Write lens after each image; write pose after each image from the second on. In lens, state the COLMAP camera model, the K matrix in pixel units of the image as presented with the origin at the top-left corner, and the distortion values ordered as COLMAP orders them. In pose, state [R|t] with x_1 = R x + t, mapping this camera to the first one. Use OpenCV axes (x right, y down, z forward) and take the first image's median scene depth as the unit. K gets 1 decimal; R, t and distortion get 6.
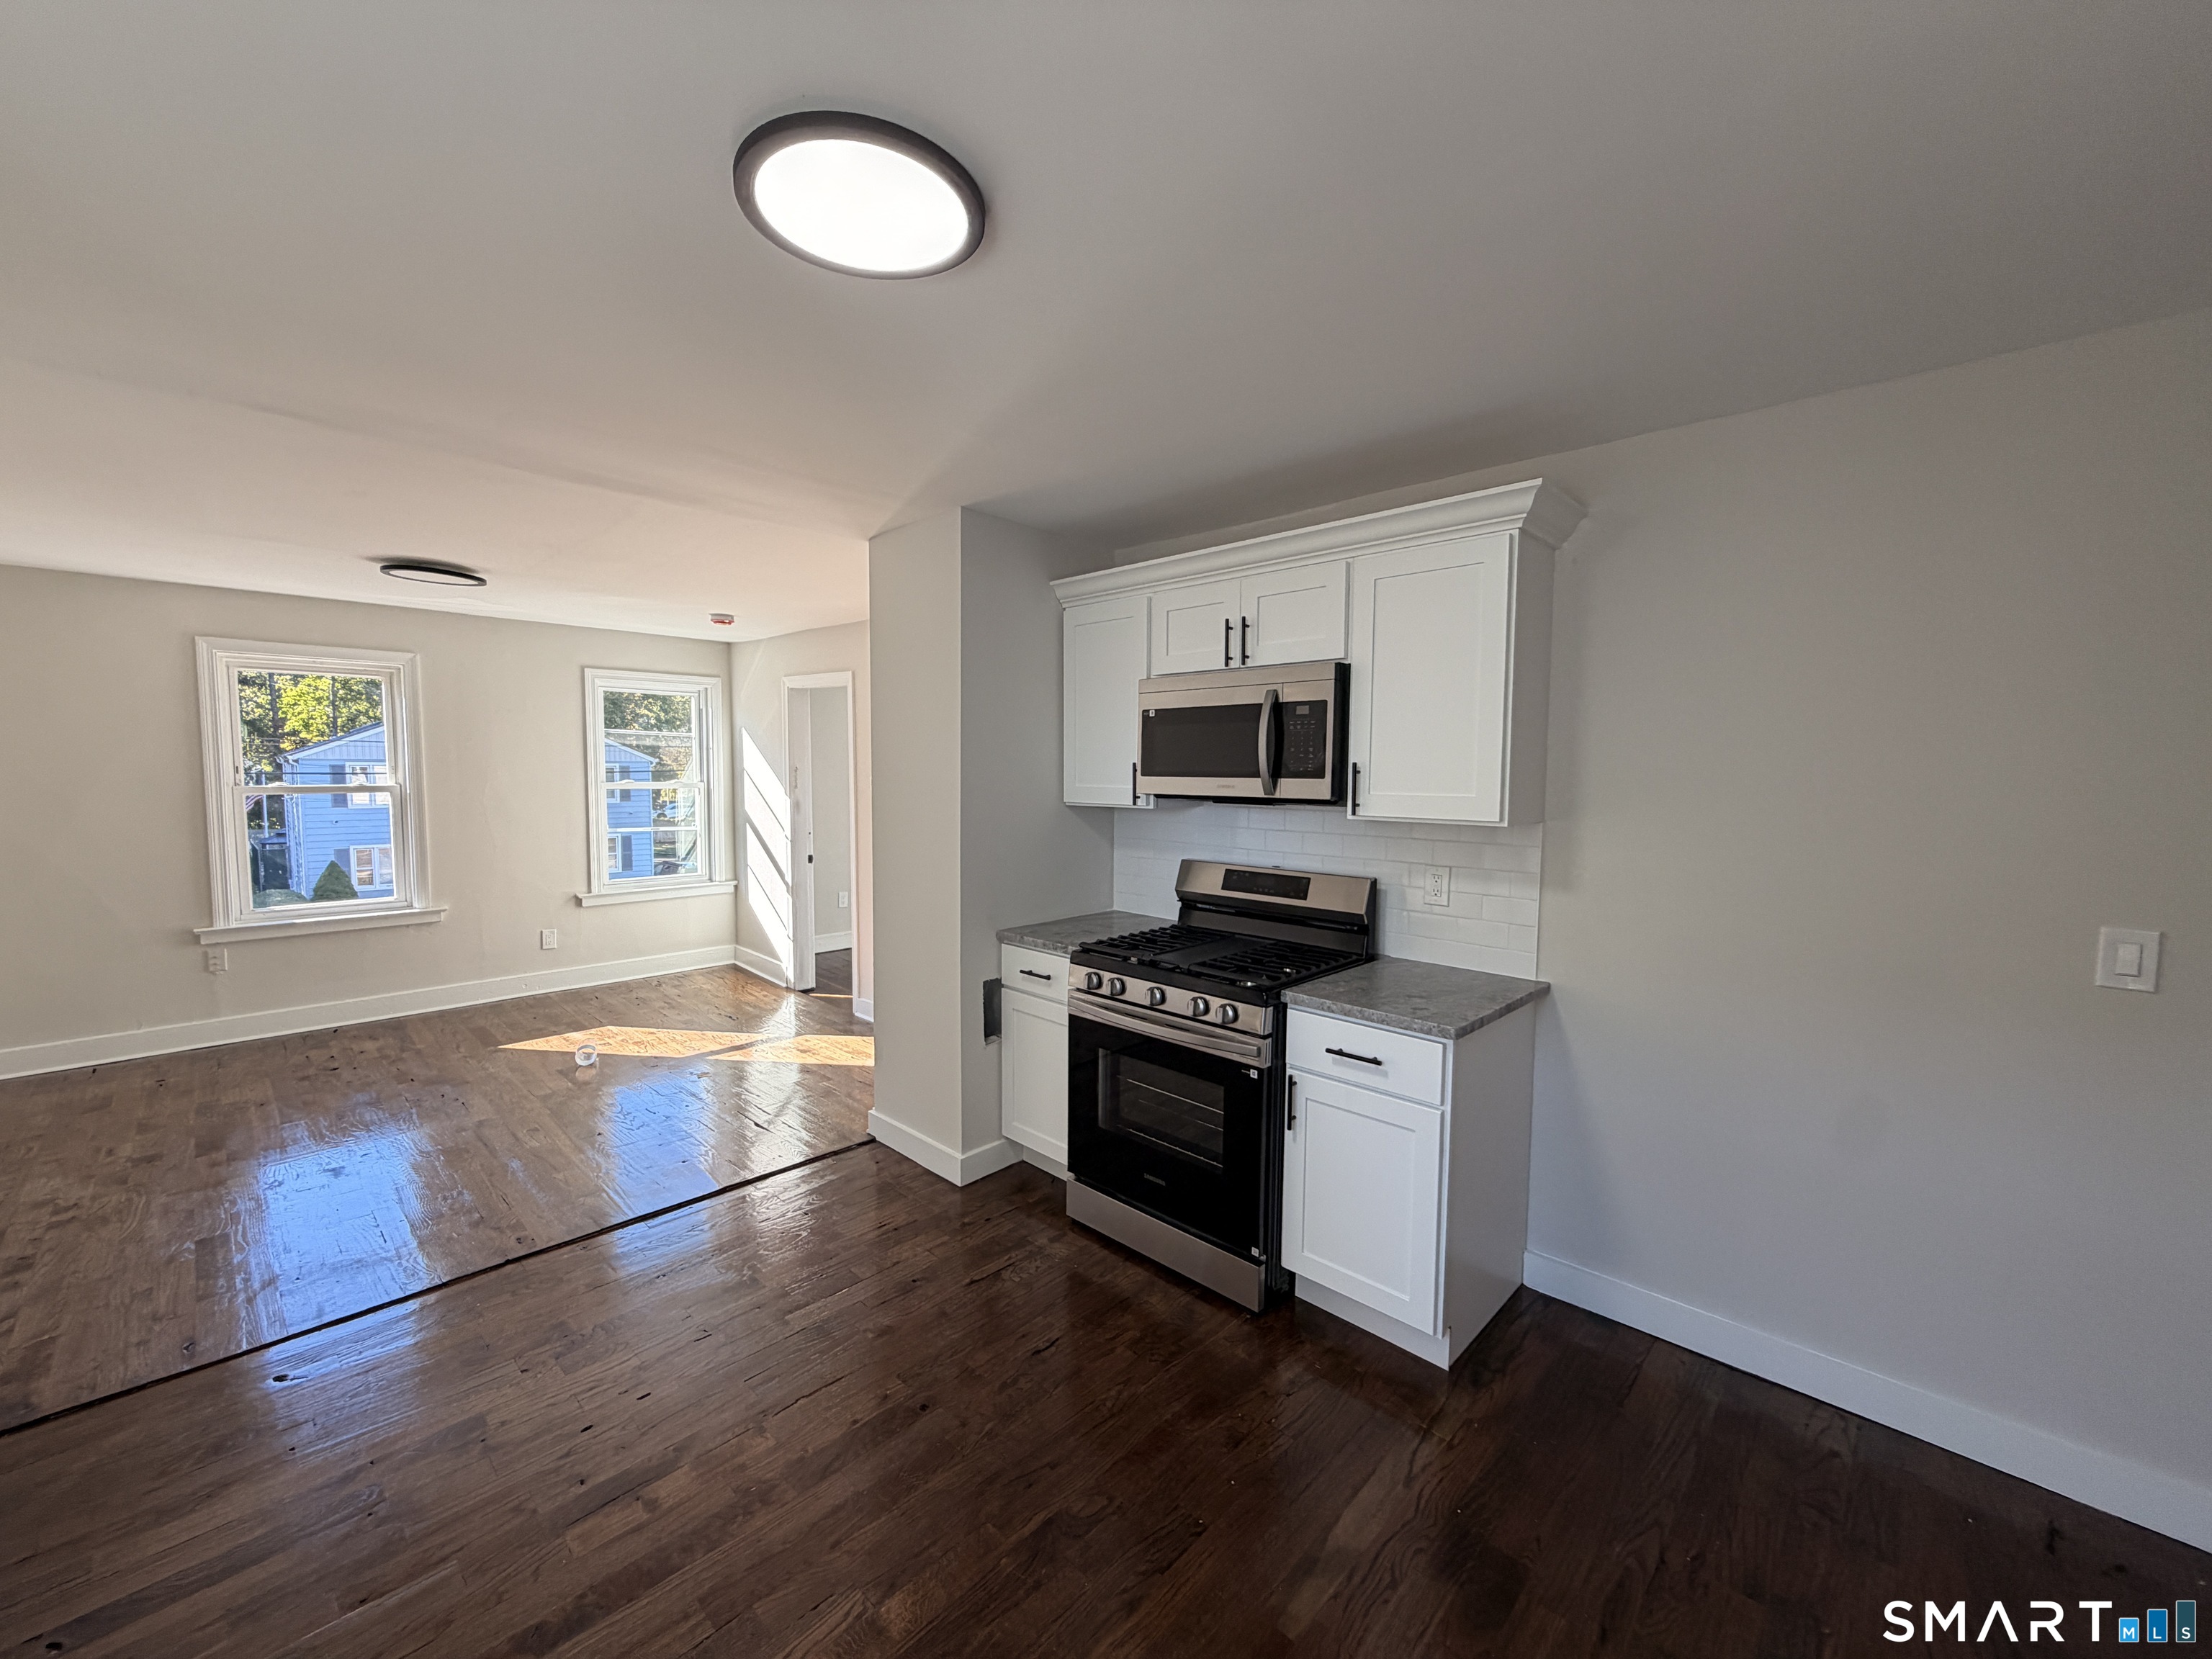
lens RADIAL K [[878.2, 0, 1100.2], [0, 878.2, 831.0], [0, 0, 1]] dist [-0.001337, 0.000112]
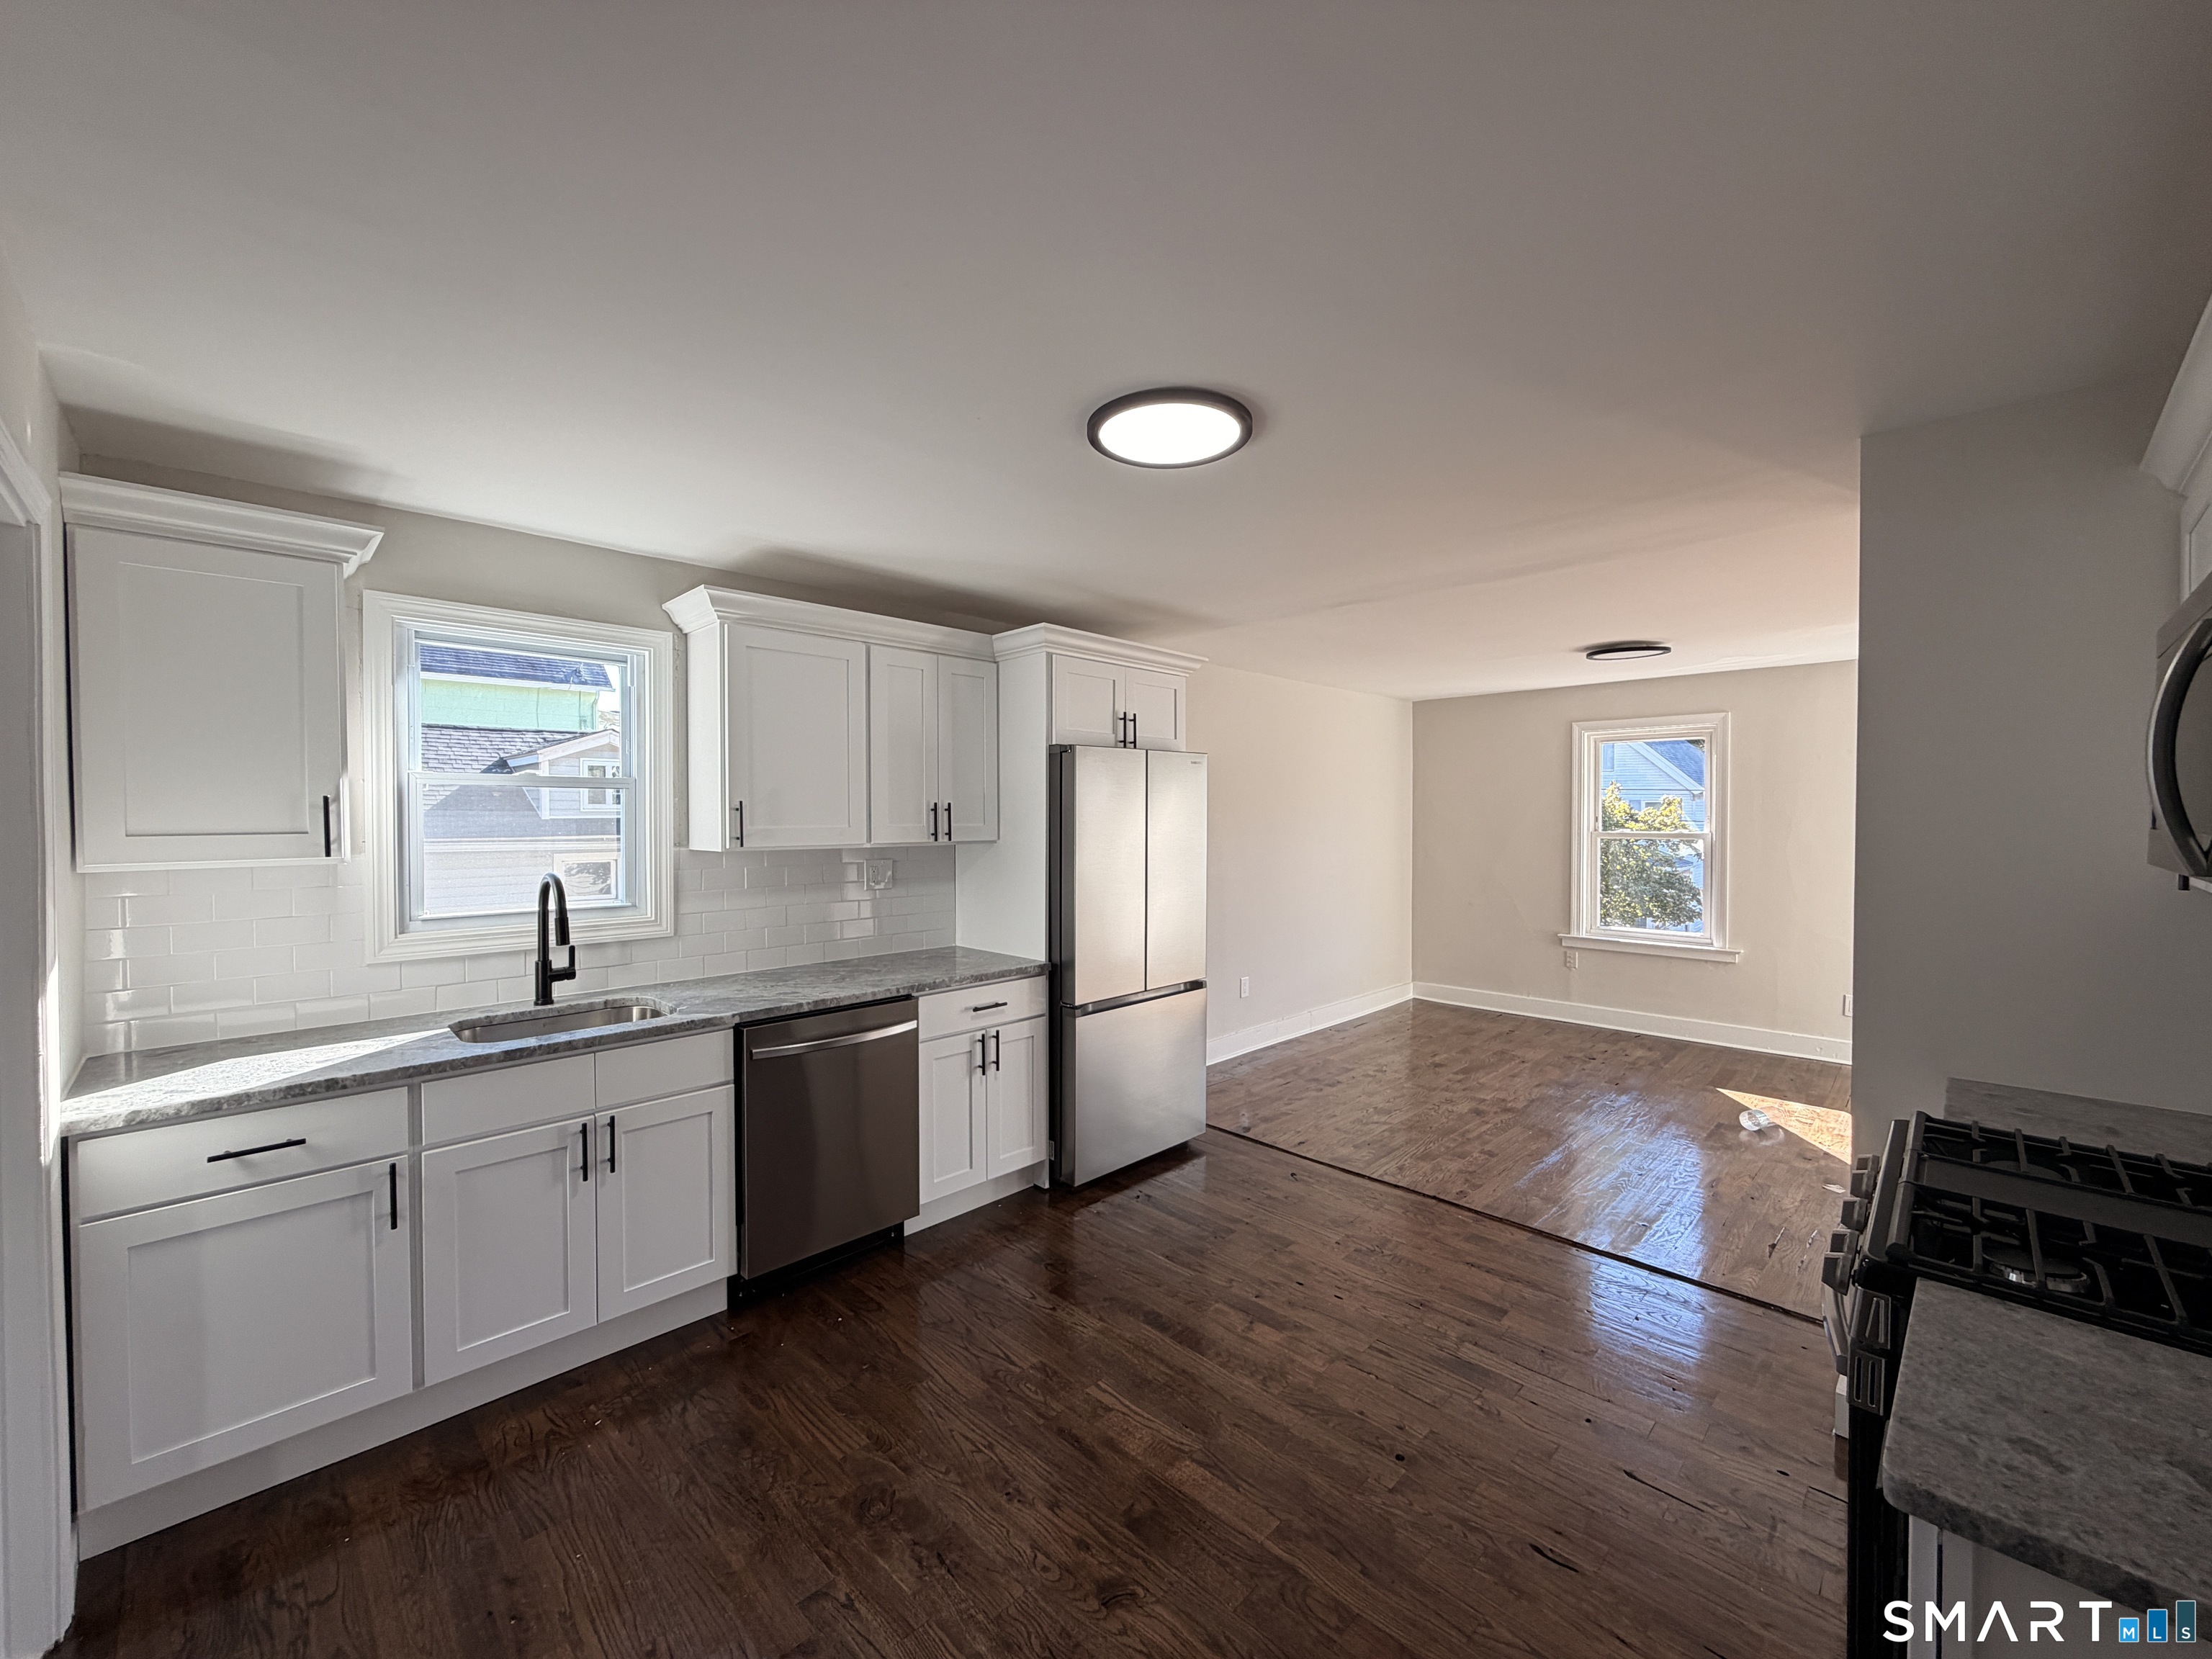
lens RADIAL K [[878.2, 0, 1100.2], [0, 878.2, 831.0], [0, 0, 1]] dist [-0.001337, 0.000112]
pose [[-0.021901, 0.013124, -0.999674, 0.537968], [-0.071697, 0.997319, 0.014664, -0.026872], [0.997186, 0.071995, -0.020901, 0.430748]]
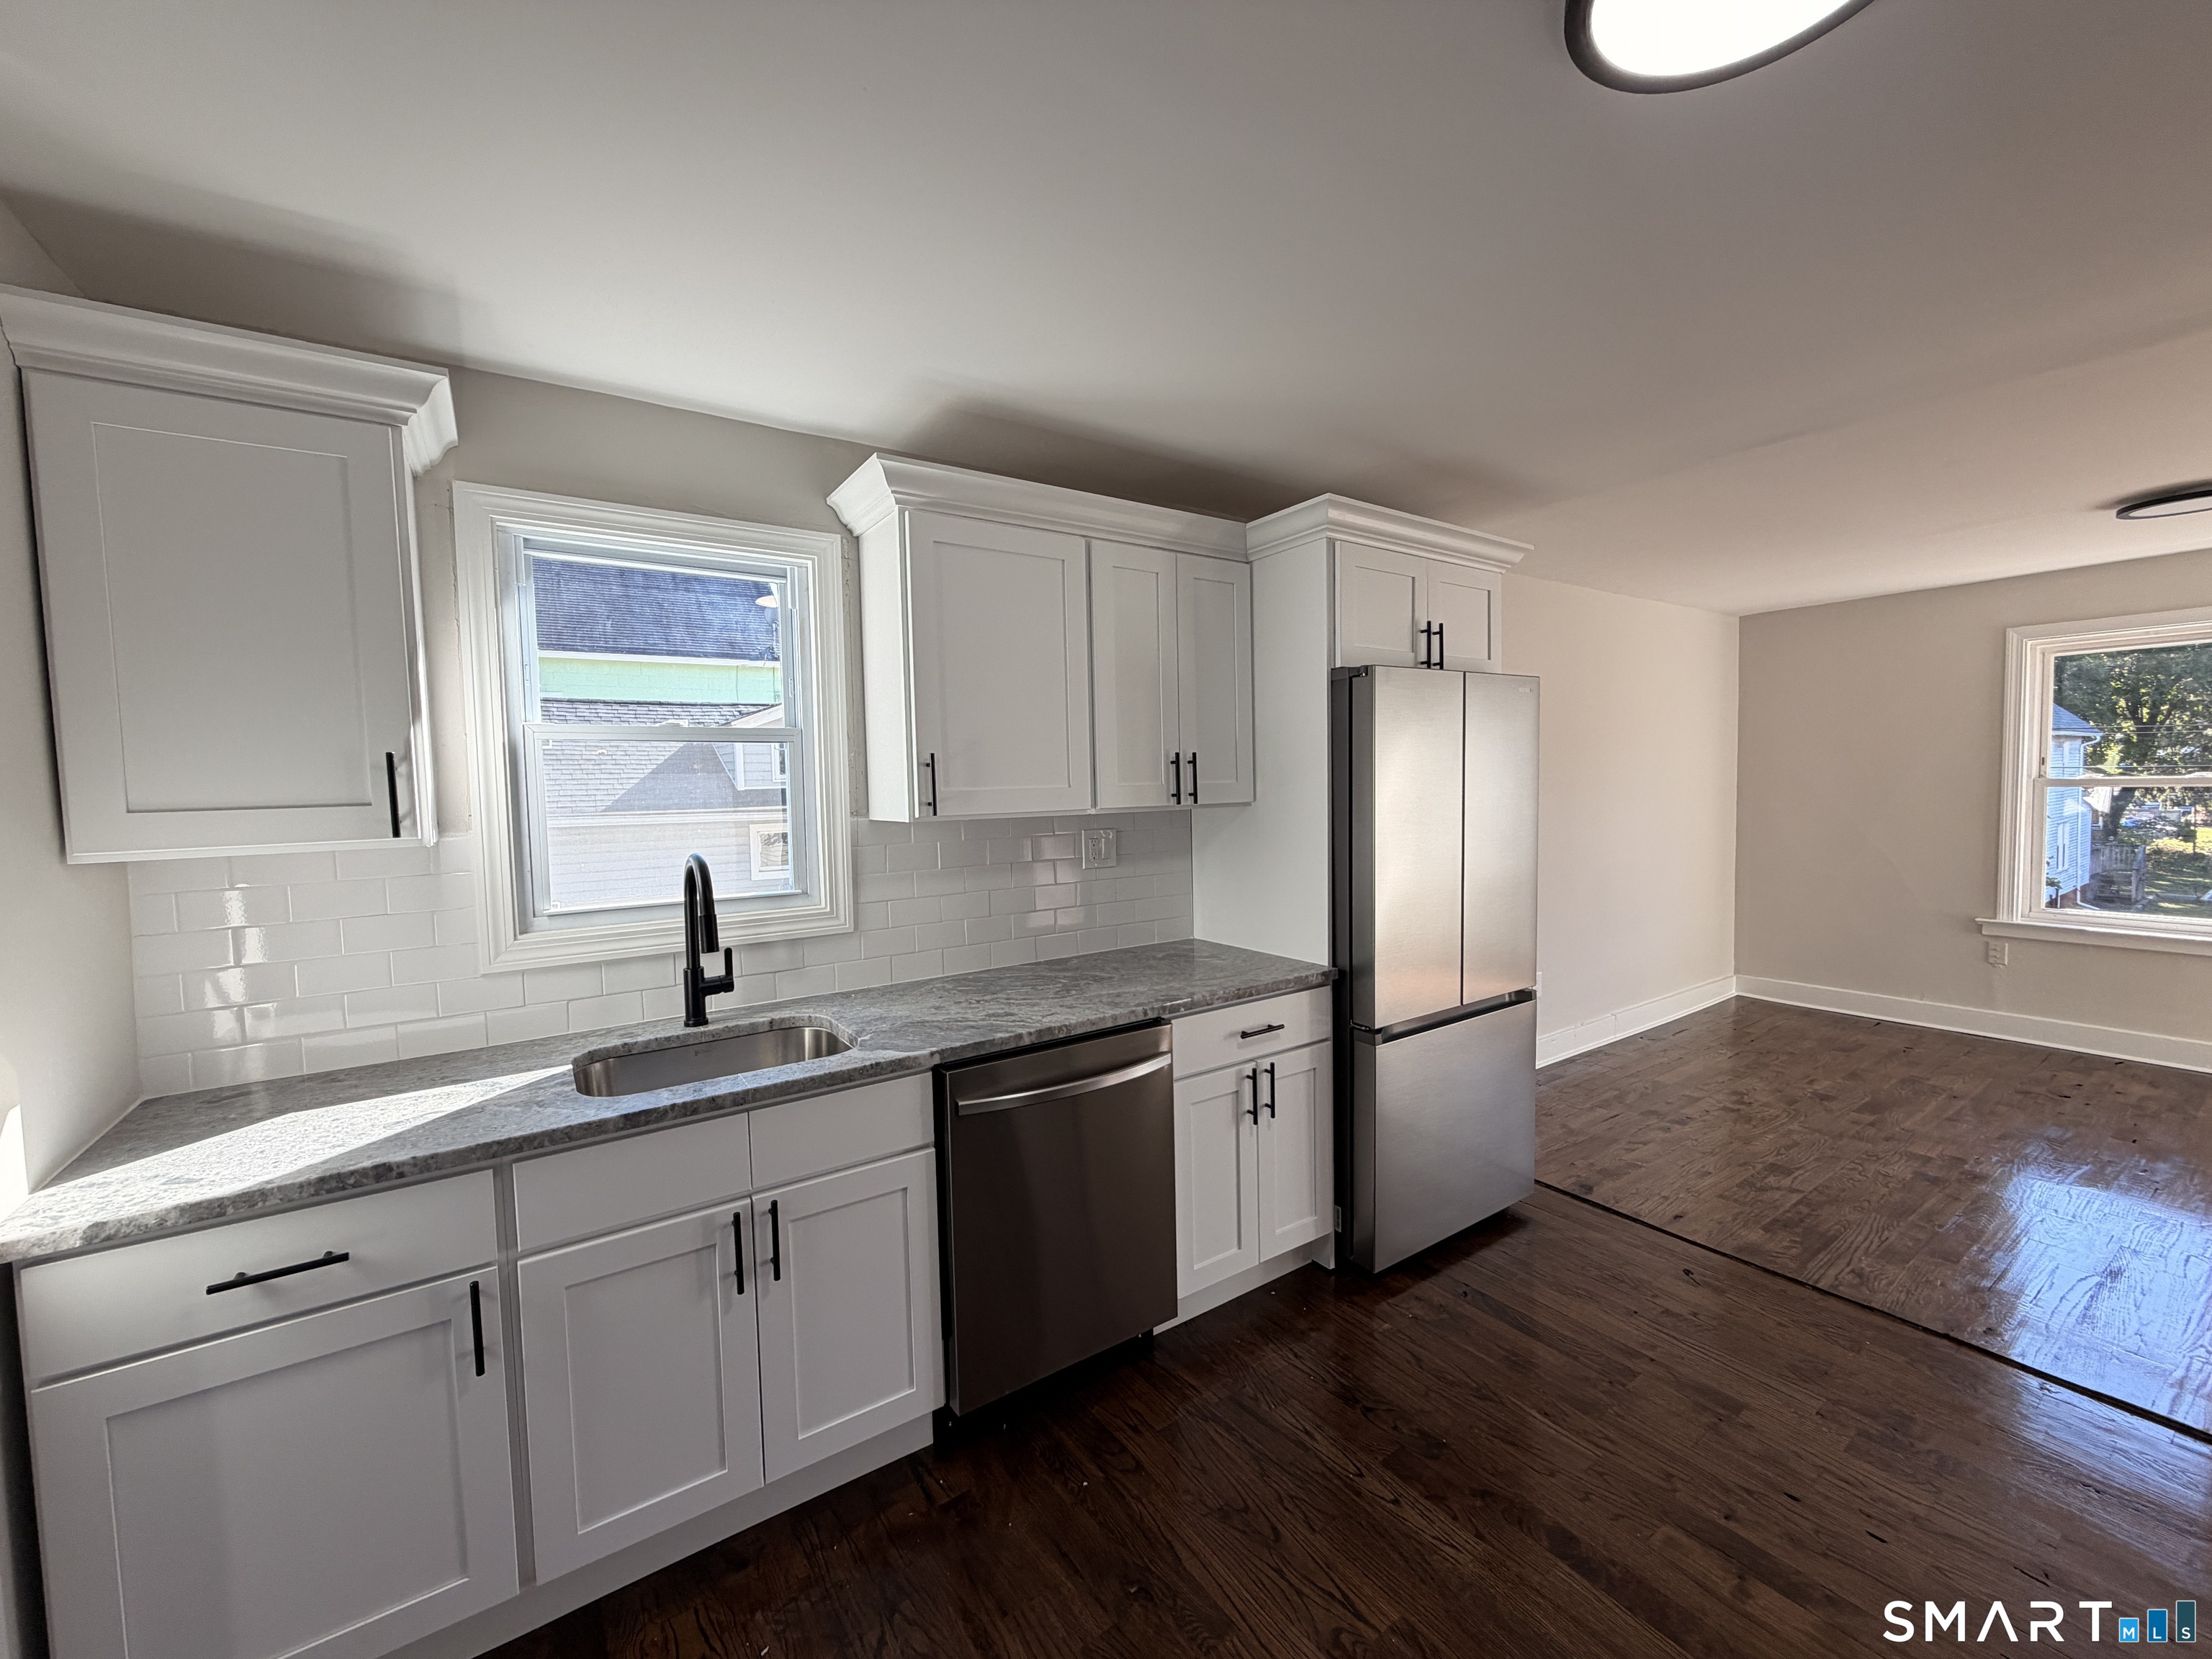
lens RADIAL K [[878.2, 0, 1100.2], [0, 878.2, 831.0], [0, 0, 1]] dist [-0.001337, 0.000112]
pose [[-0.208741, 0.054602, -0.976445, 0.254957], [-0.049858, 0.996548, 0.066385, -0.008824], [0.976699, 0.062541, -0.205298, 0.299140]]
